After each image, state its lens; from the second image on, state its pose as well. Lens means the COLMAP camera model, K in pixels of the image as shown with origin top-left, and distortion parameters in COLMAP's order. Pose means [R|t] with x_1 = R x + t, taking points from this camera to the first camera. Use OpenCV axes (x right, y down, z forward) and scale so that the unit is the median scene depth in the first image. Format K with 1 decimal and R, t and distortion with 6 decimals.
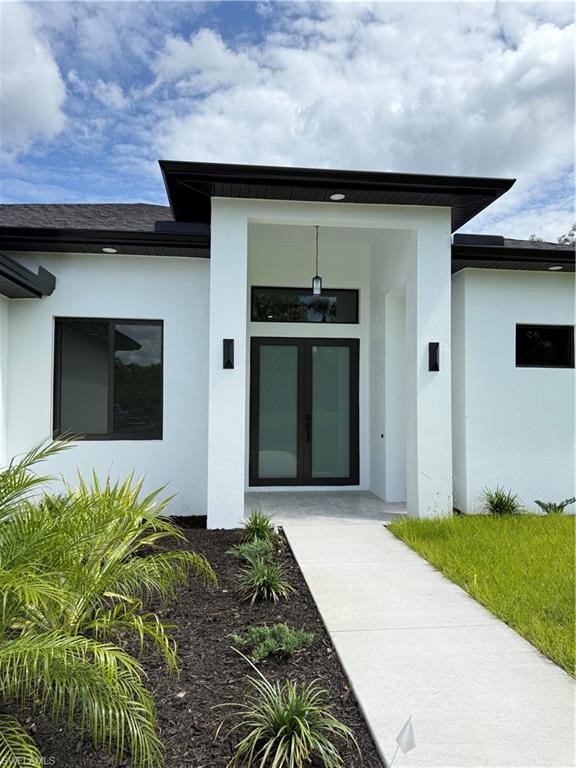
lens RADIAL K [[545.3, 0, 288.0], [0, 545.3, 384.0], [0, 0, 1]] dist [0.072039, -0.104500]
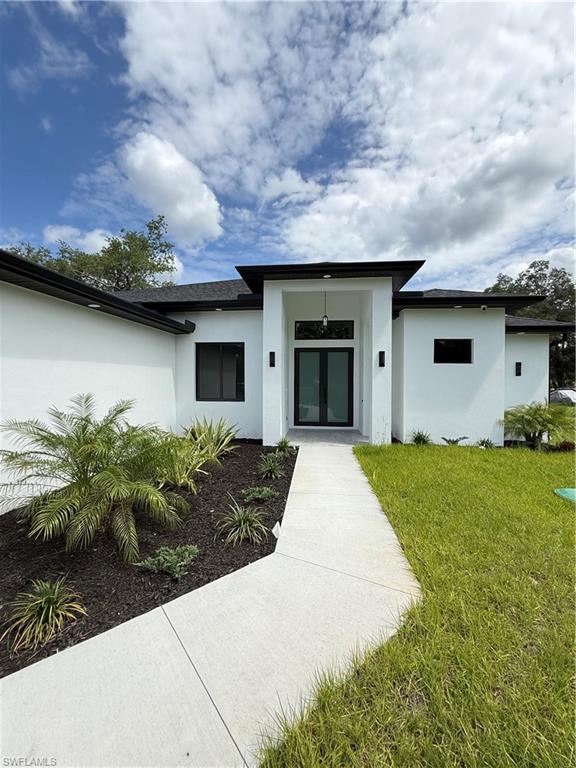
lens RADIAL K [[309.7, 0, 287.5], [0, 309.7, 381.2], [0, 0, 1]] dist [0.002125, 0.000277]
pose [[0.978838, -0.000954, -0.204632, 0.163706], [0.010020, 0.999013, 0.043270, -0.022419], [0.204389, -0.044404, 0.977882, -0.091130]]
